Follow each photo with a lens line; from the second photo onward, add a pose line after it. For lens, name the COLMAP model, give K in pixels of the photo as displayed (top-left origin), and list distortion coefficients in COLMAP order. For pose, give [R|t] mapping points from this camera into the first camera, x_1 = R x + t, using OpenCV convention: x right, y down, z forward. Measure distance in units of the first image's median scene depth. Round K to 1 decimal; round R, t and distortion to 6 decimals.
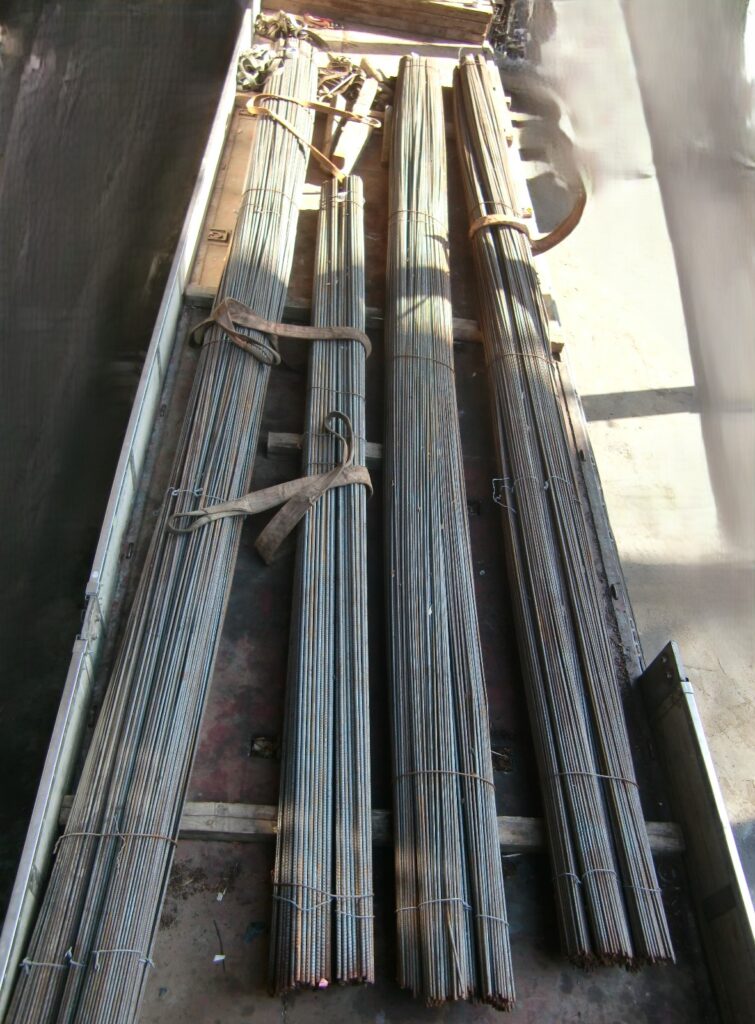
lens RADIAL K [[860.4, 0, 377.5], [0, 860.4, 512.0], [0, 0, 1]] dist [-0.091922, 0.002463]
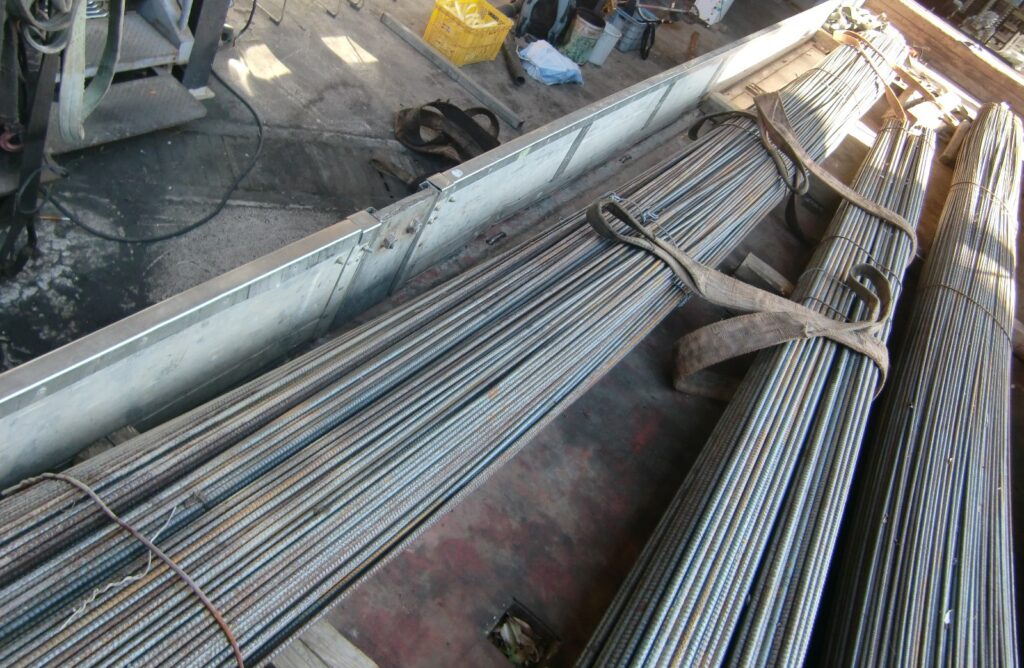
lens RADIAL K [[797.8, 0, 508.5], [0, 797.8, 259.9], [0, 0, 1]] dist [-0.117877, 0.079176]
pose [[0.808485, 0.512970, -0.288468, -0.110805], [-0.584320, 0.758107, -0.289558, 0.220896], [0.070155, 0.402661, 0.912657, 0.488972]]
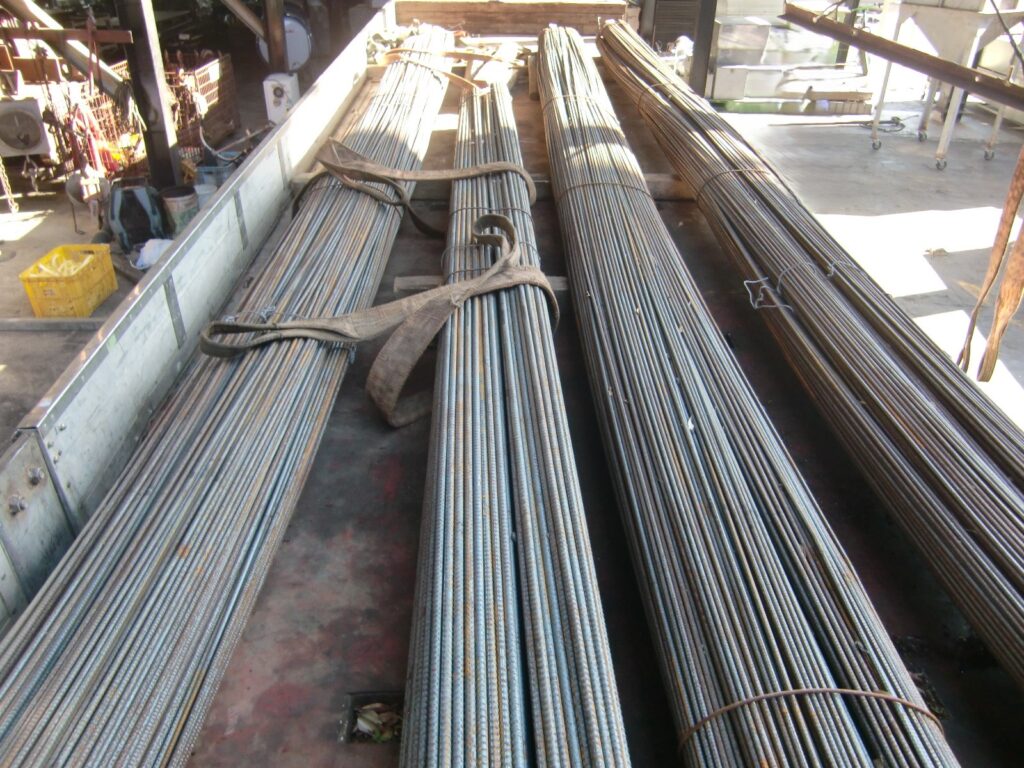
lens RADIAL K [[796.4, 0, 525.8], [0, 796.4, 382.4], [0, 0, 1]] dist [-0.125242, 0.087369]
pose [[0.988830, -0.142866, -0.042477, -0.012620], [0.120516, 0.934078, -0.336117, 0.230244], [0.087697, 0.327244, 0.940862, 0.508911]]
